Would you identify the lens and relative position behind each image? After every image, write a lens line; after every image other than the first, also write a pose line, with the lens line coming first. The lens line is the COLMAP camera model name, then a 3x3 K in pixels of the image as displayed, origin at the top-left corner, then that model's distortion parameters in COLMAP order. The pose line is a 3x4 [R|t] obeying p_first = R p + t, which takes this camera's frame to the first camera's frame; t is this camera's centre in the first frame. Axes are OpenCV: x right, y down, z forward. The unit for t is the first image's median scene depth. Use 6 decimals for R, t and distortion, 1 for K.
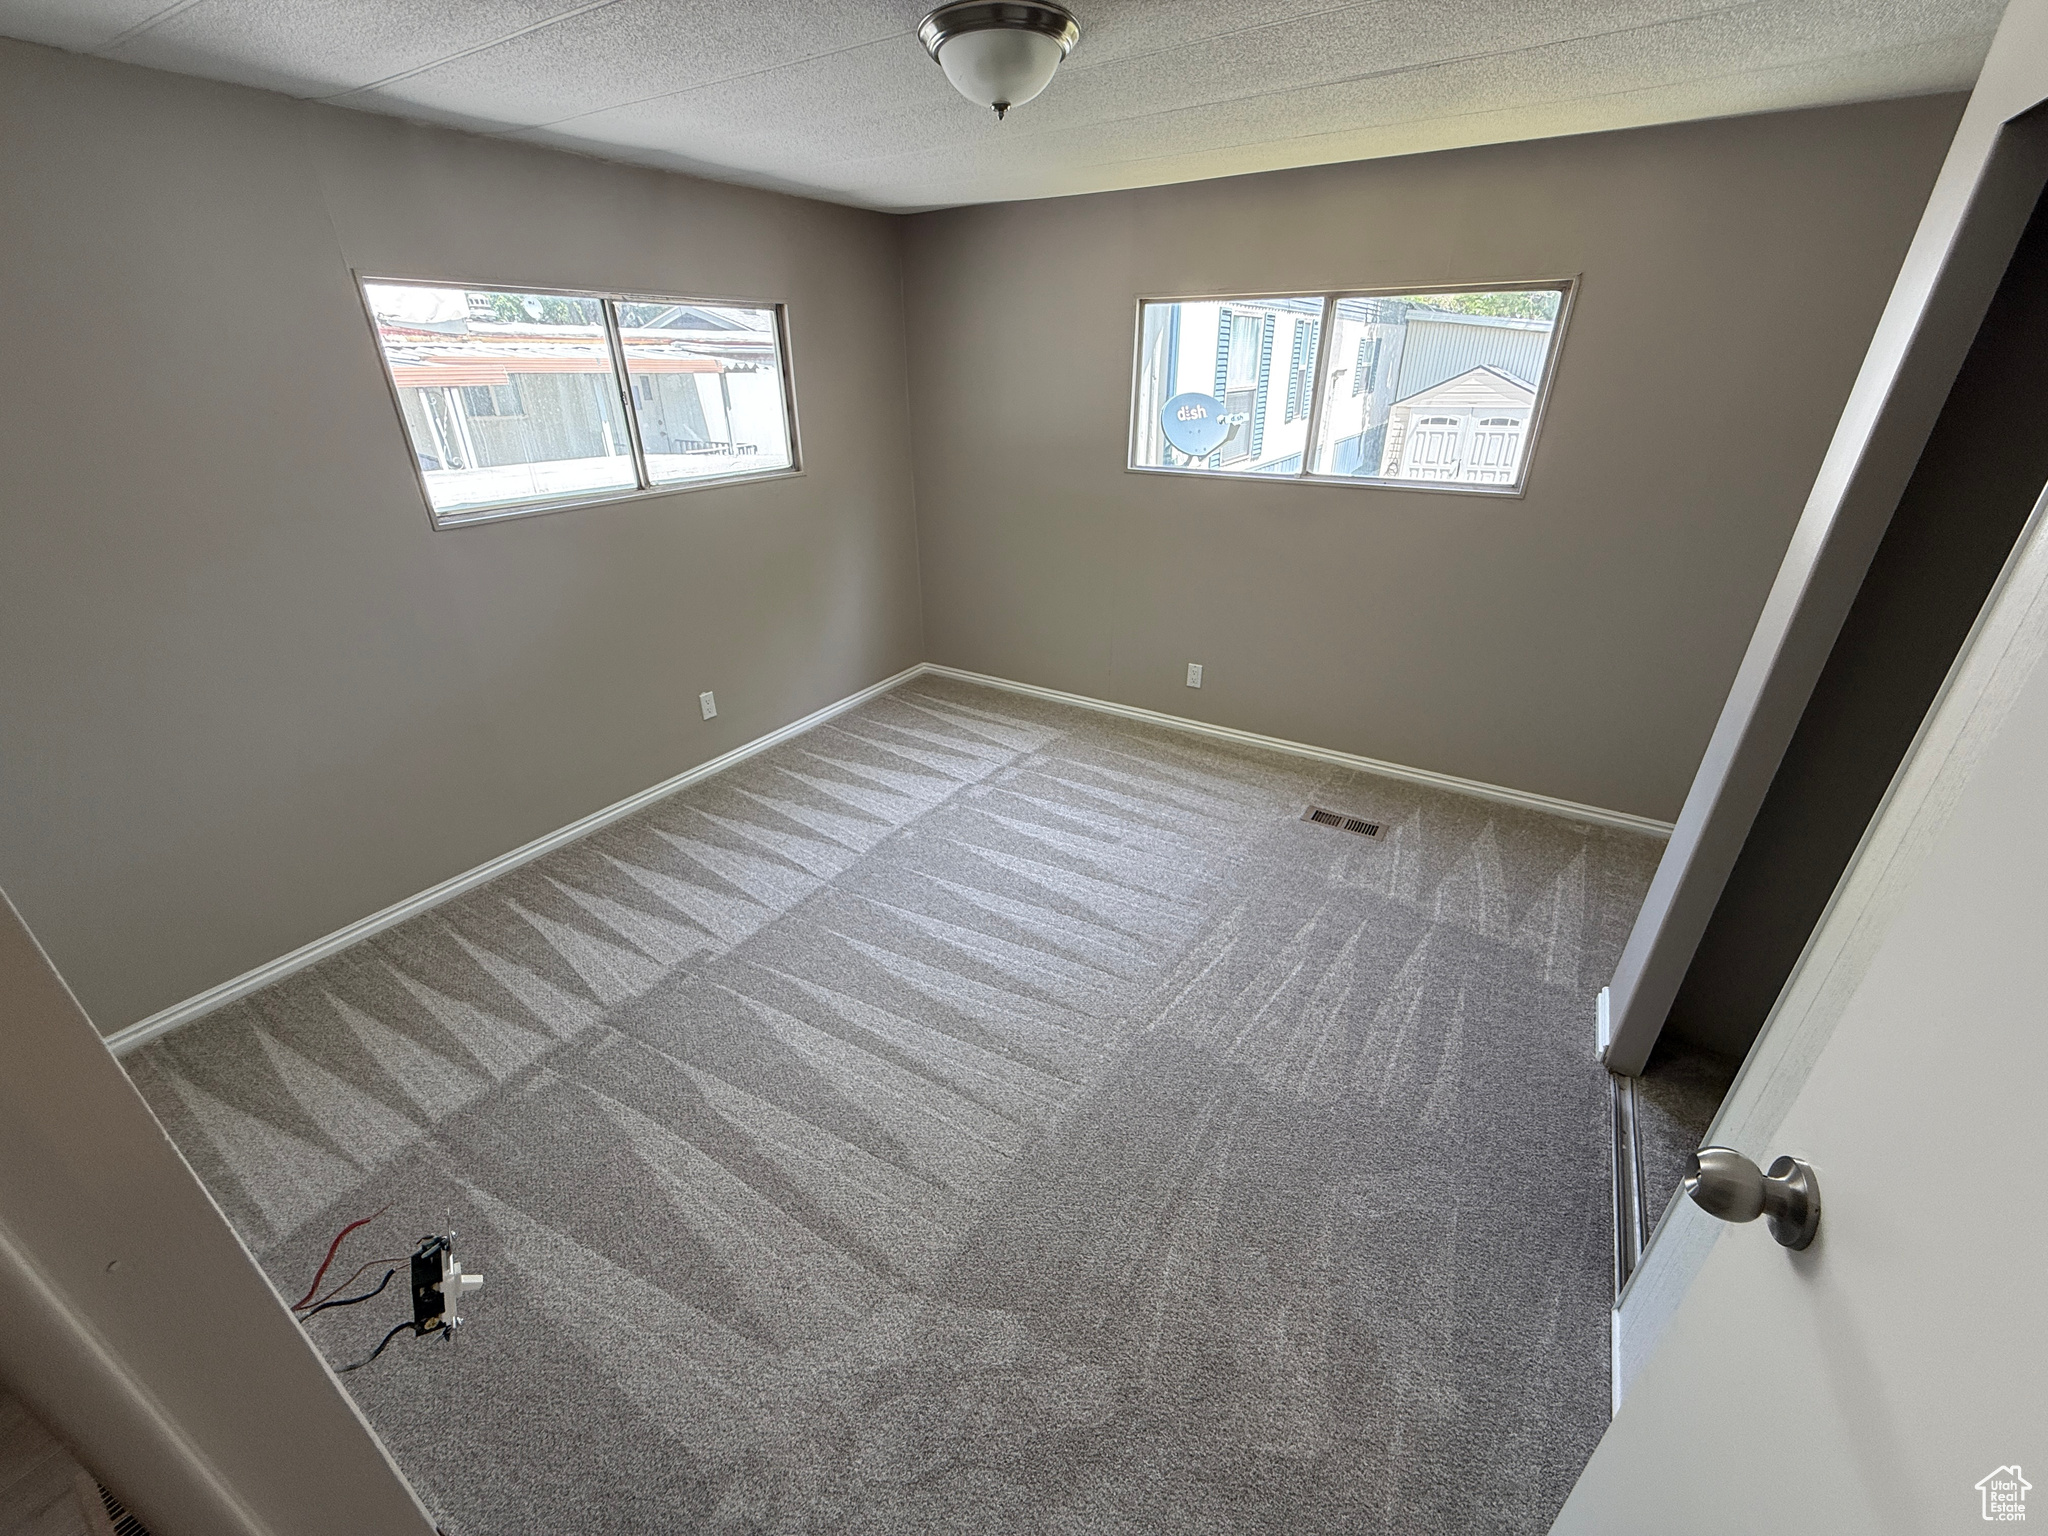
lens RADIAL K [[823.1, 0, 1029.6], [0, 823.1, 764.6], [0, 0, 1]] dist [-0.000784, 0.000270]
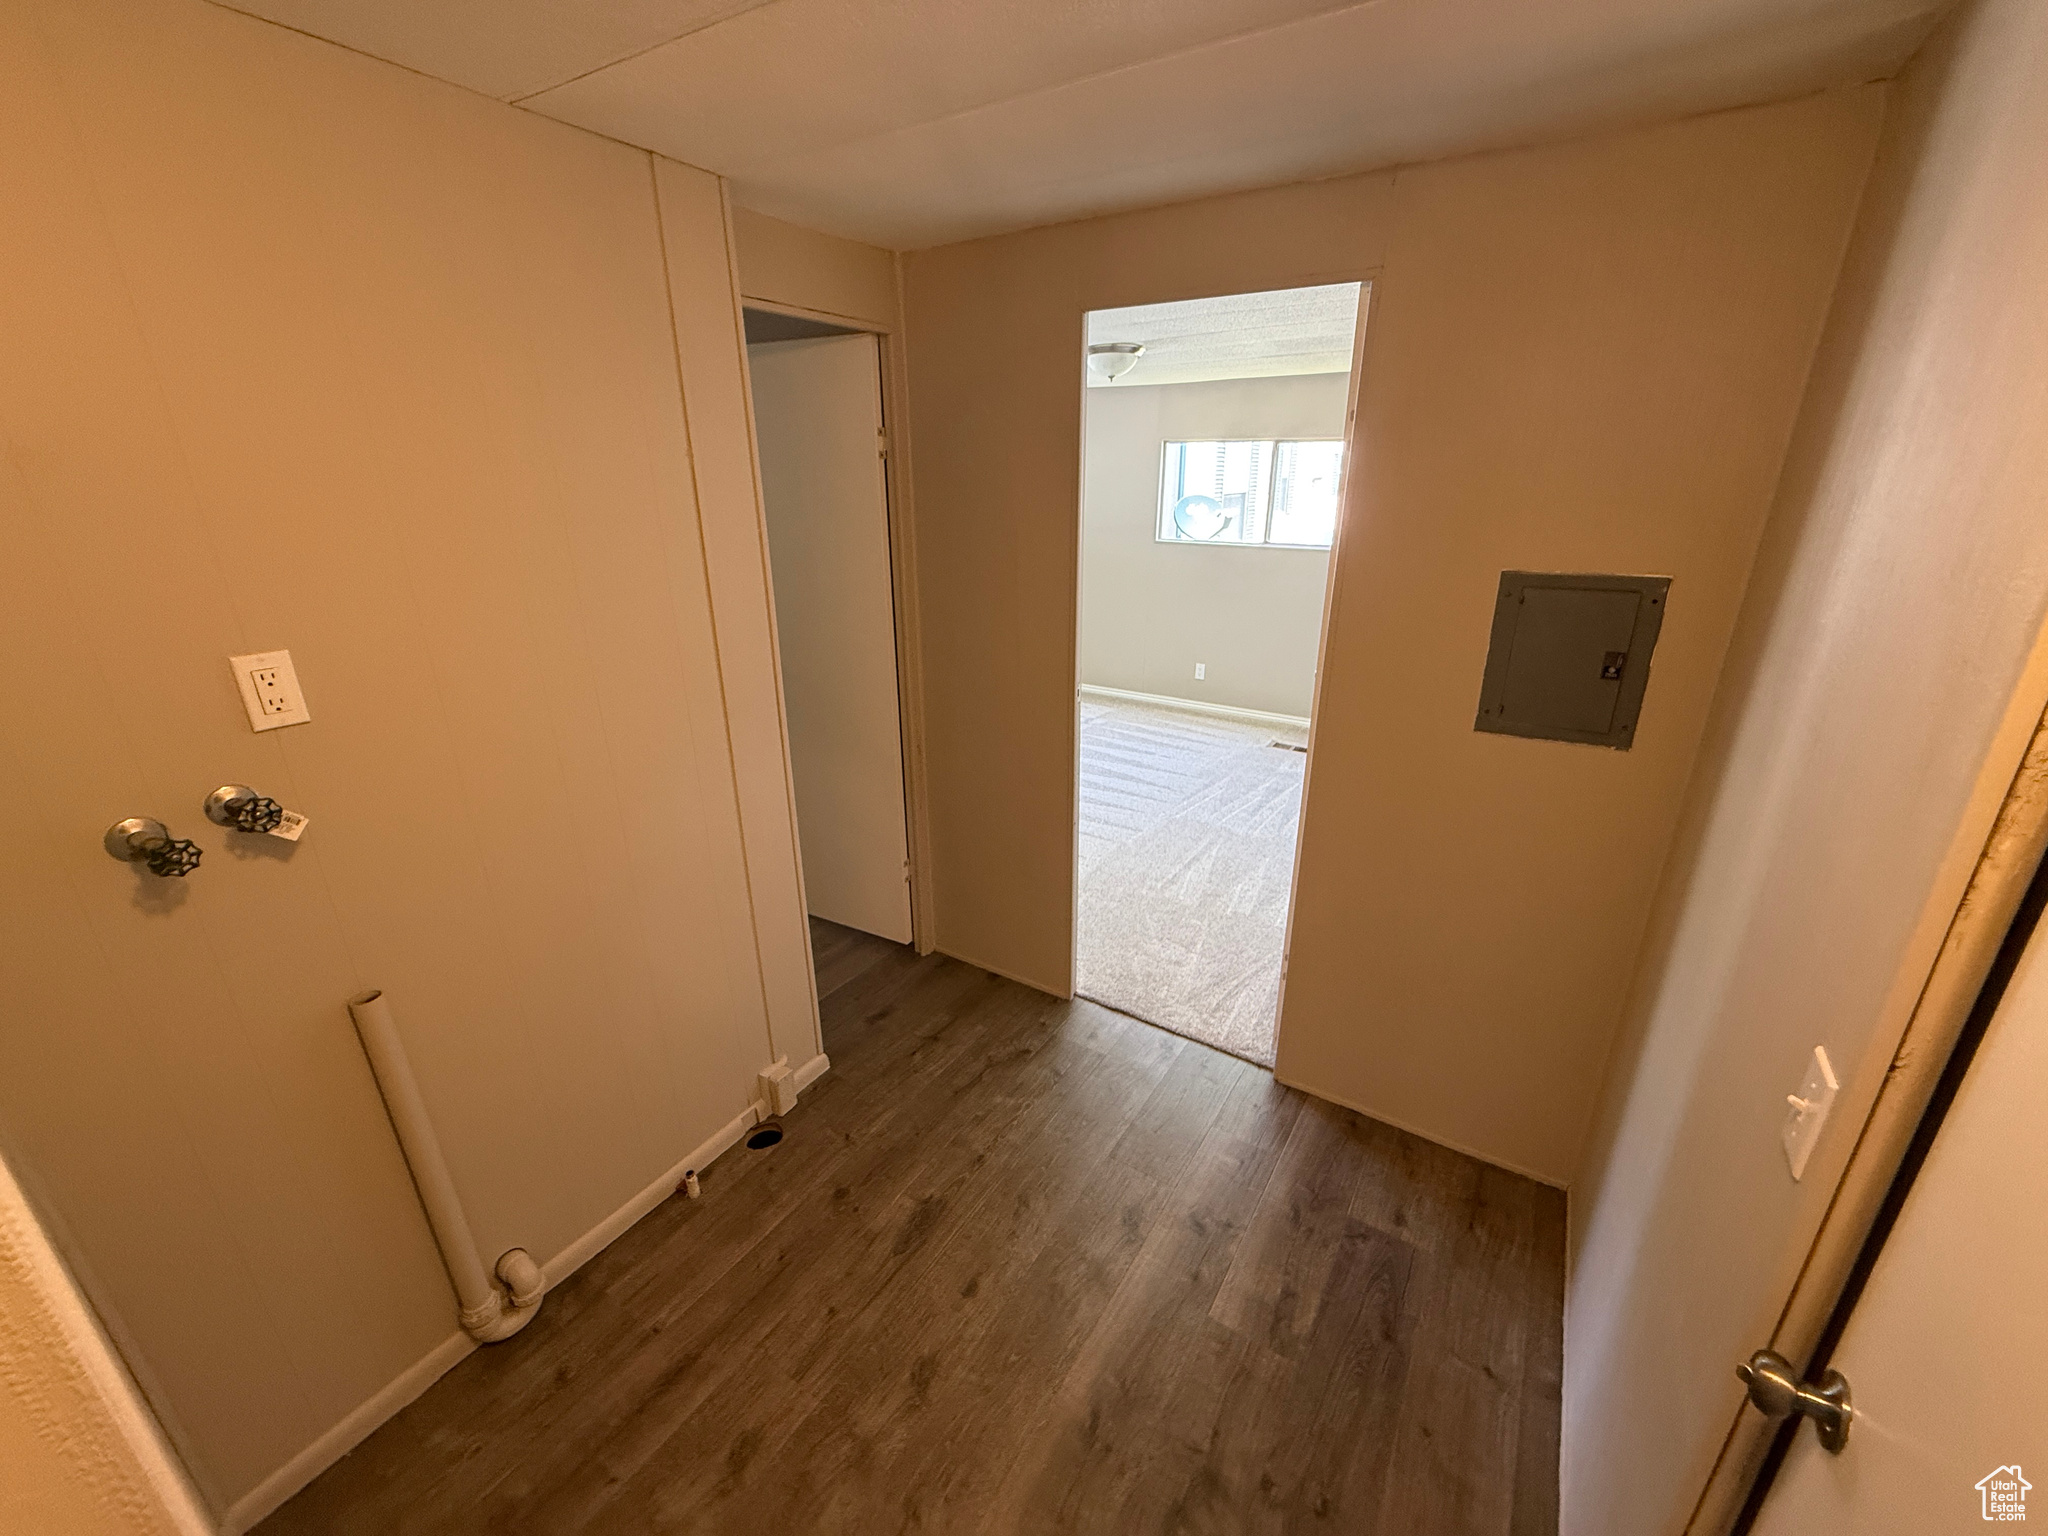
lens RADIAL K [[823.1, 0, 1021.9], [0, 823.1, 760.1], [0, 0, 1]] dist [-0.000784, 0.000270]
pose [[0.999713, 0.009431, -0.022042, -0.115816], [-0.011813, 0.993797, -0.110584, 0.274622], [0.020862, 0.110812, 0.993622, -0.615373]]
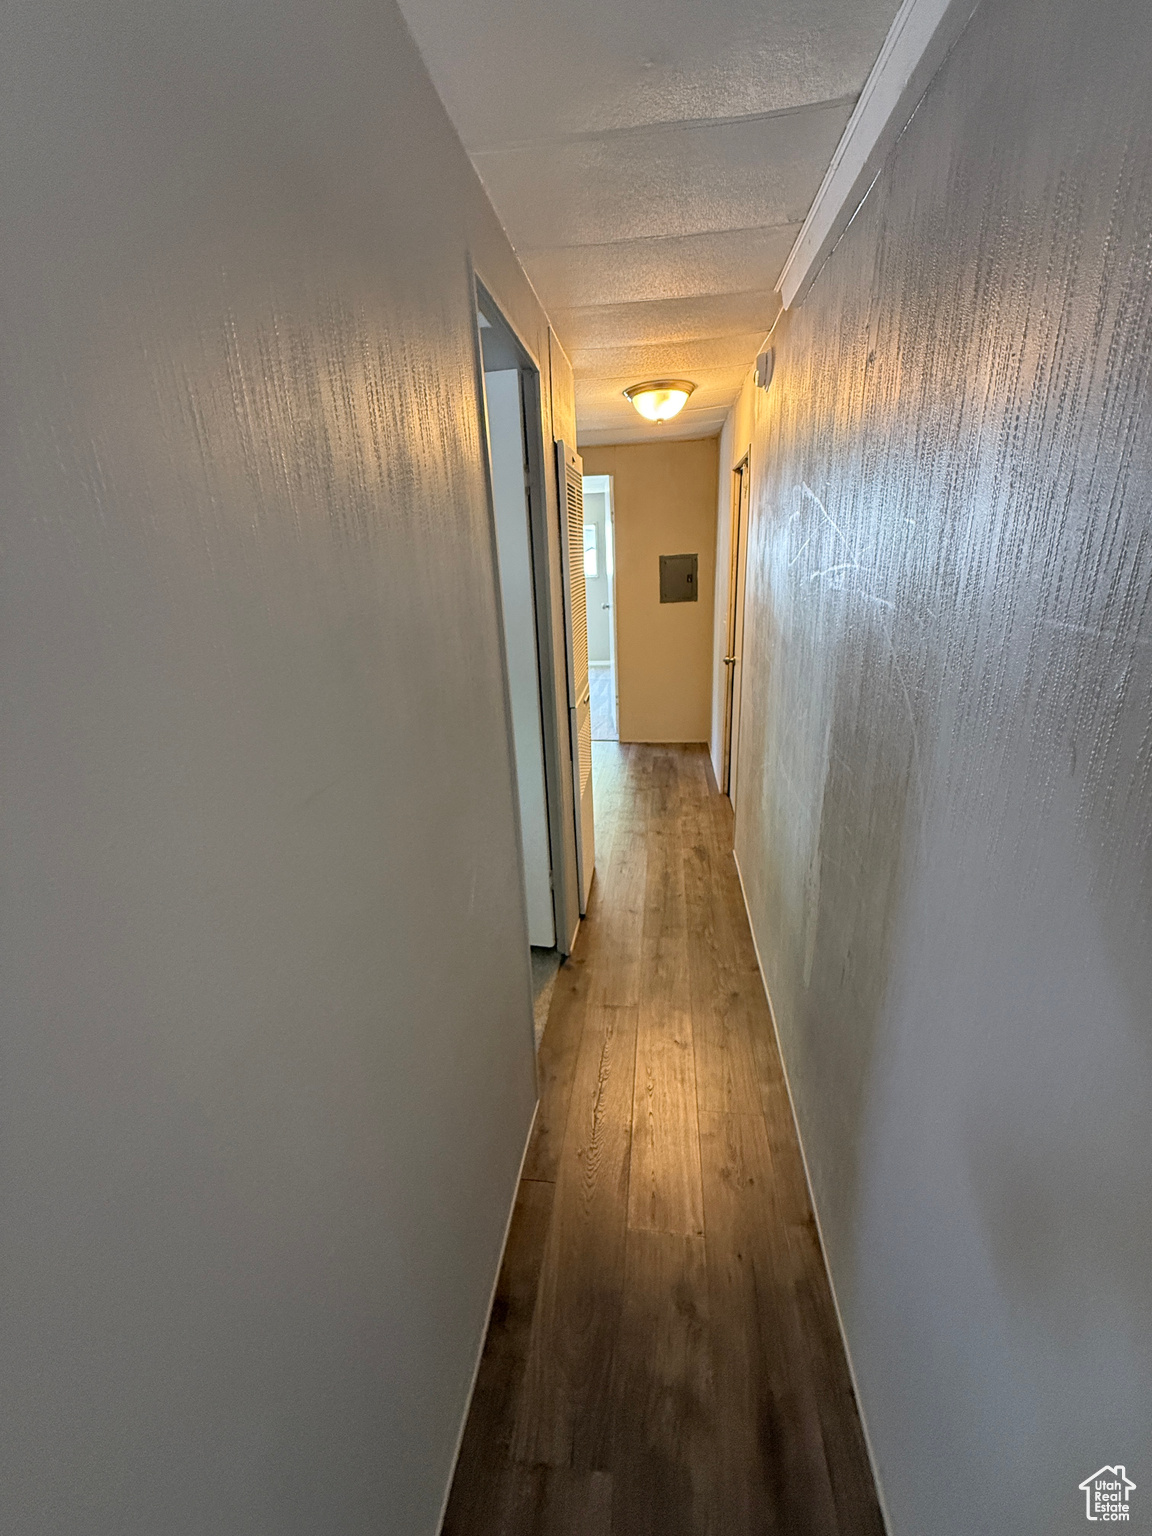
lens RADIAL K [[617.4, 0, 577.4], [0, 617.4, 766.0], [0, 0, 1]] dist [-0.000784, 0.000270]
pose [[0.913546, -0.164422, 0.372020, -1.314523], [0.214410, 0.971920, -0.096953, 1.232371], [-0.345633, 0.168336, 0.923147, -2.218142]]
